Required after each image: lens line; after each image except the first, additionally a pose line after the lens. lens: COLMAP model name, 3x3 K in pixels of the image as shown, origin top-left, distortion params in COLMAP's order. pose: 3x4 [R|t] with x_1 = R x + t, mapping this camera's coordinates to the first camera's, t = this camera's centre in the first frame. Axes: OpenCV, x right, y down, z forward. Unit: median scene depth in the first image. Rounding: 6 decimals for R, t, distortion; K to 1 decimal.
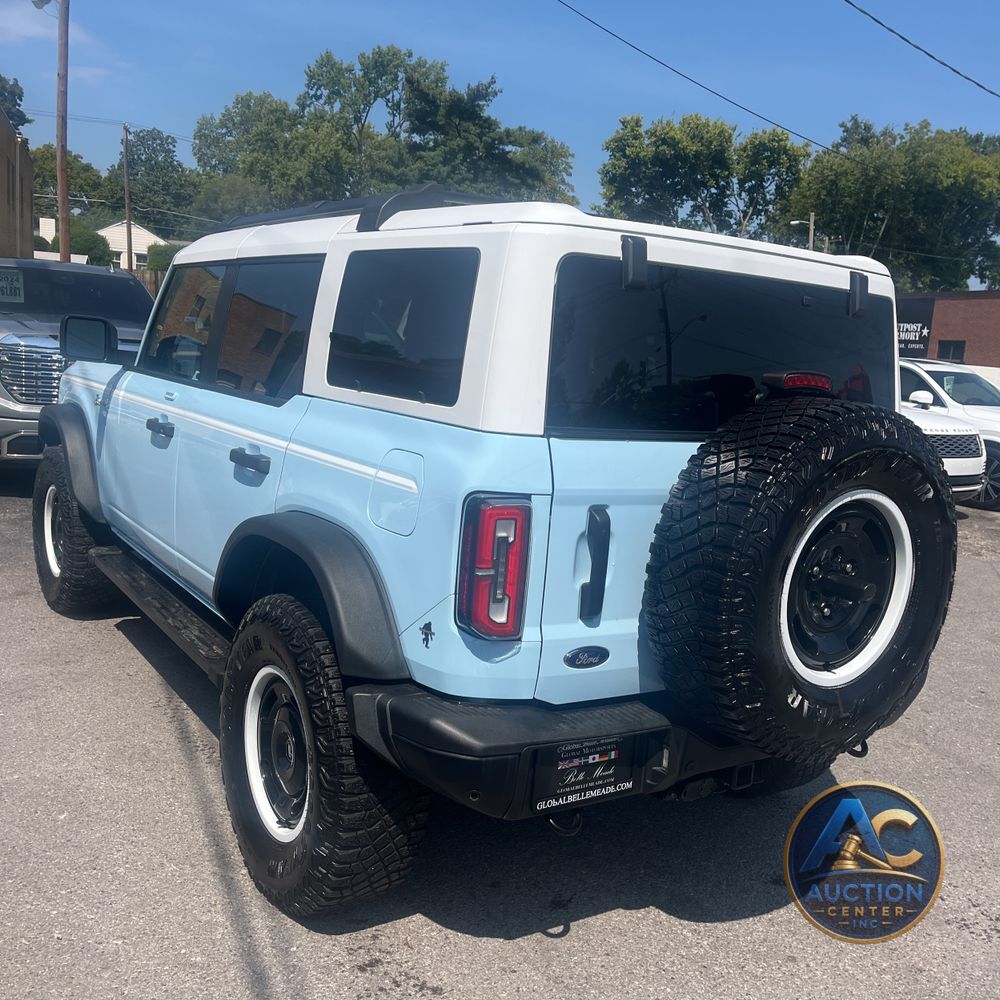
lens RADIAL K [[1018.8, 0, 501.1], [0, 1018.8, 502.3], [0, 0, 1]] dist [0.027705, 0.000000]
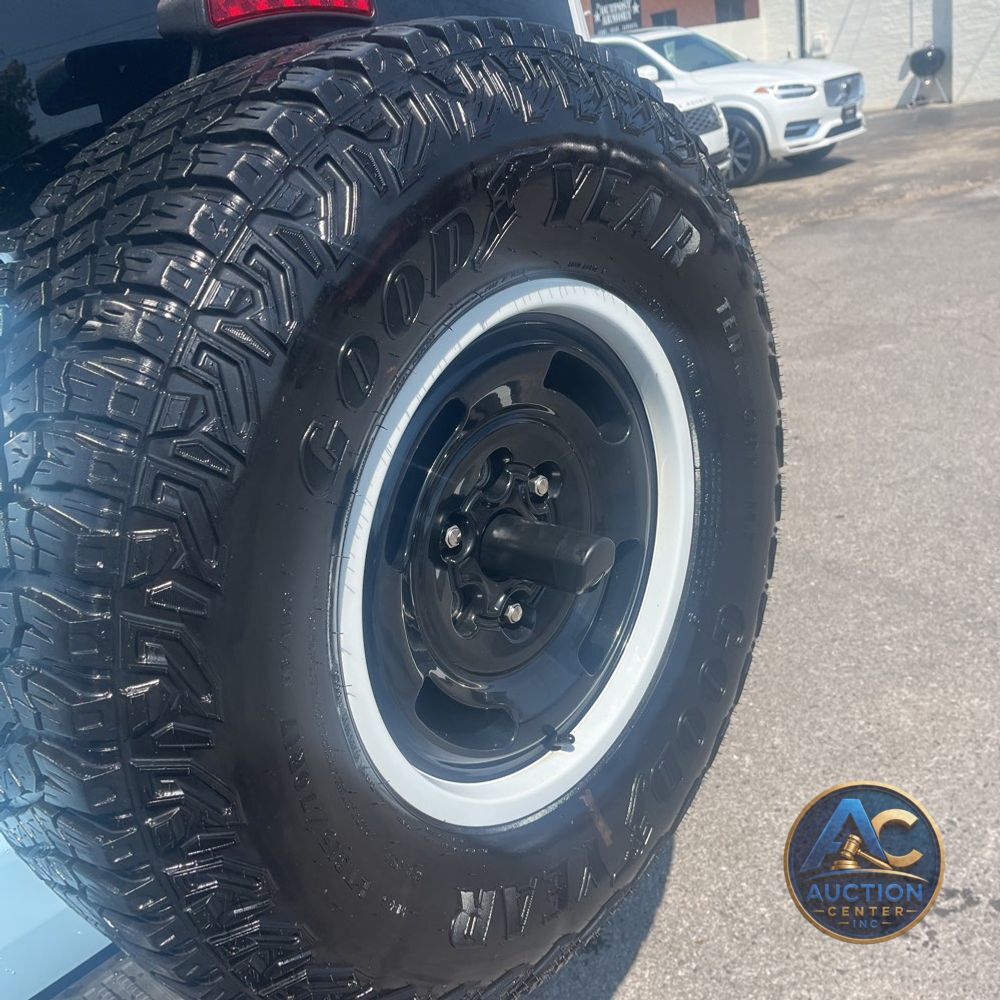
lens RADIAL K [[1018.8, 0, 497.4], [0, 1018.8, 500.2], [0, 0, 1]] dist [0.027705, 0.000000]
pose [[0.942800, -0.296198, 0.152951, 0.055076], [0.255151, 0.936455, 0.240729, -0.005803], [-0.214536, -0.187934, 0.958465, 0.132102]]
